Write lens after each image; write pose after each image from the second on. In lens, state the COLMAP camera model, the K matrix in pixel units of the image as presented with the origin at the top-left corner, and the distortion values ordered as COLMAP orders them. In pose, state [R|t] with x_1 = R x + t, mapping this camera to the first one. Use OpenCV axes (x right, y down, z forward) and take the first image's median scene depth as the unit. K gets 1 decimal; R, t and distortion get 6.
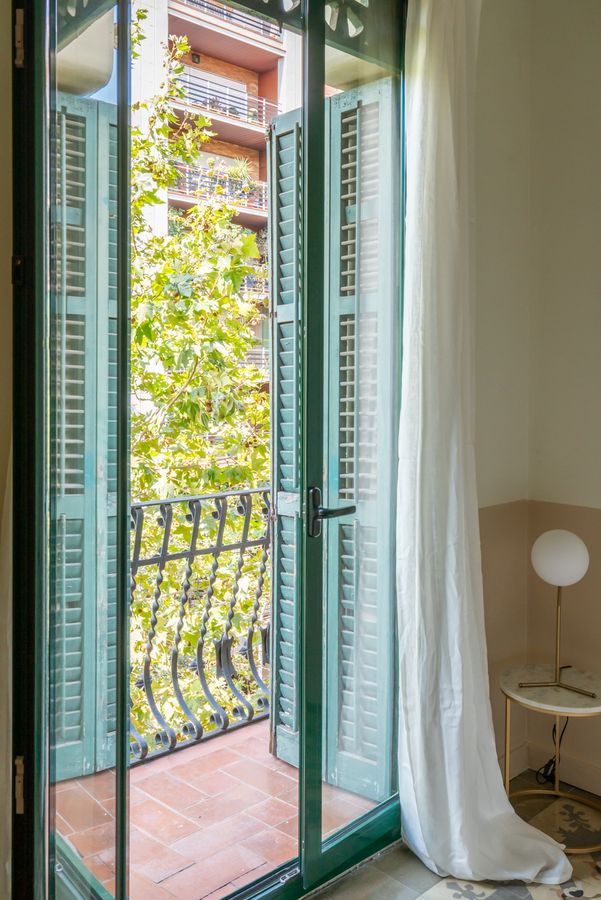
lens RADIAL K [[840.4, 0, 289.2], [0, 840.4, 383.2], [0, 0, 1]] dist [0.009989, 0.000000]
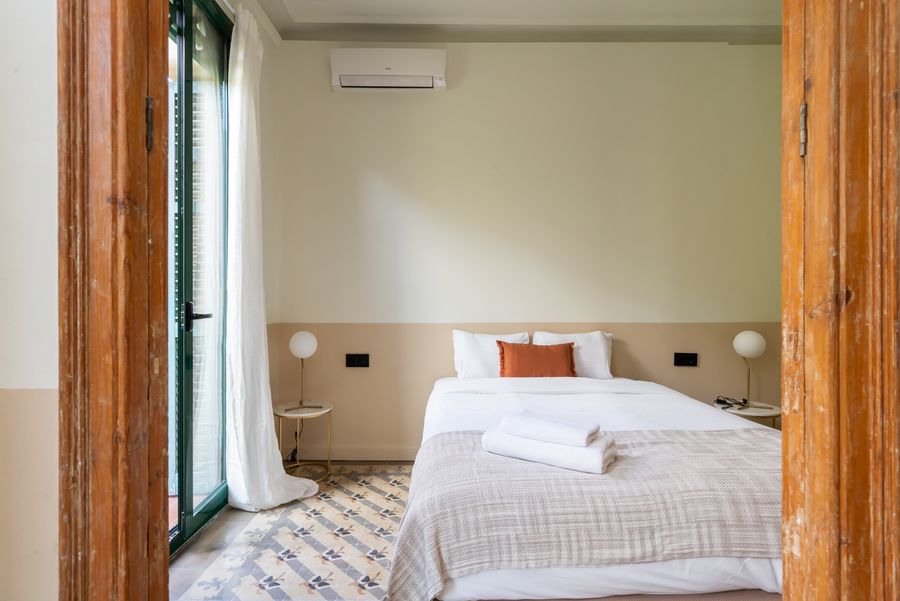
lens RADIAL K [[444.3, 0, 446.0], [0, 444.3, 297.3], [0, 0, 1]] dist [-0.006300, 0.005541]
pose [[0.693979, 0.000915, 0.719995, -0.202340], [0.009824, 0.999894, -0.010739, 0.103319], [-0.719929, 0.014525, 0.693896, 0.004254]]
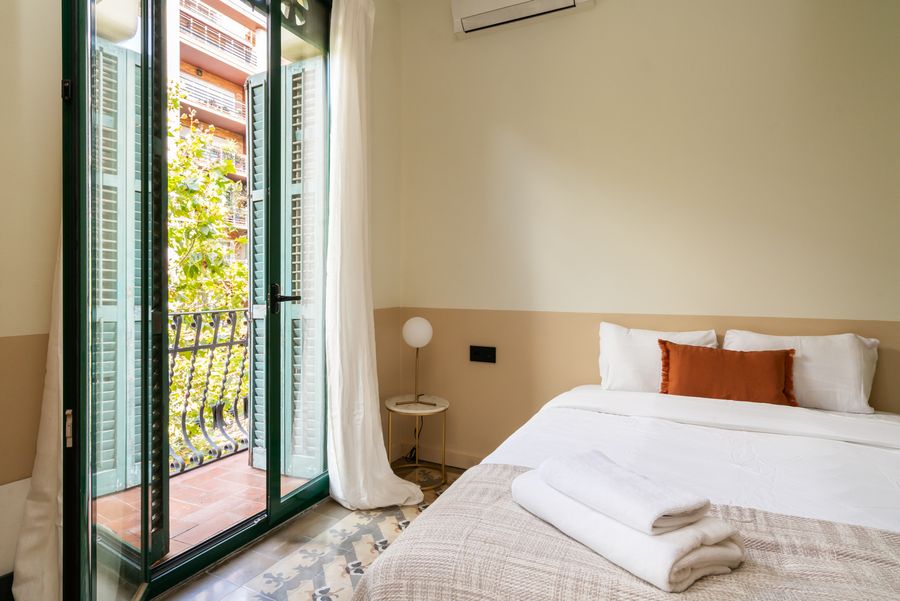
lens RADIAL K [[494.9, 0, 425.8], [0, 494.9, 284.8], [0, 0, 1]] dist [0.004392, -0.000346]
pose [[0.949679, -0.003478, 0.313207, 0.004119], [0.005024, 0.999979, -0.004130, 0.104420], [-0.313186, 0.005496, 0.949676, -0.019522]]
